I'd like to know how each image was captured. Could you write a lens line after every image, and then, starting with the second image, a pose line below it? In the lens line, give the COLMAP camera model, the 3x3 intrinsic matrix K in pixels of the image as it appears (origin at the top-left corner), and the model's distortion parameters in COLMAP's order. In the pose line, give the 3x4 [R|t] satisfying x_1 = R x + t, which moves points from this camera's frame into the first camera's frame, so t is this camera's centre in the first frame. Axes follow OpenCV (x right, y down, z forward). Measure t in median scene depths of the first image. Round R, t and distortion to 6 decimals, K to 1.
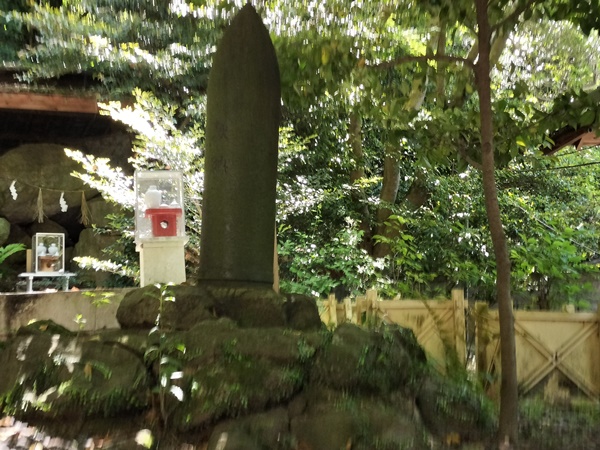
lens RADIAL K [[447.8, 0, 300.3], [0, 447.8, 226.5], [0, 0, 1]] dist [0.004537, -0.015633]
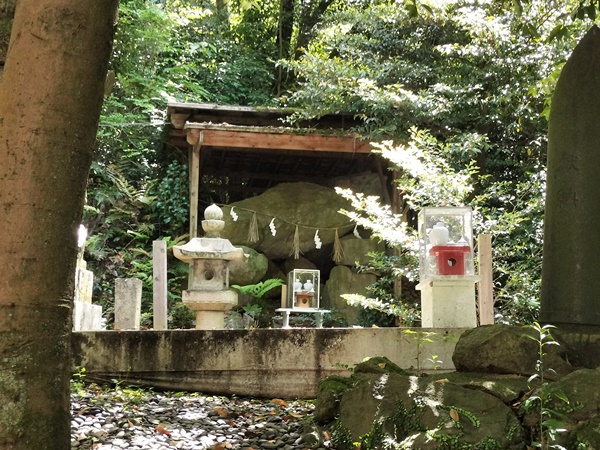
lens RADIAL K [[429.6, 0, 301.7], [0, 429.6, 244.3], [0, 0, 1]] dist [0.011204, 0.004679]
pose [[0.988786, 0.015283, -0.148556, -0.444431], [-0.024965, 0.997668, -0.063529, 0.020893], [0.147239, 0.066525, 0.986861, 0.032851]]
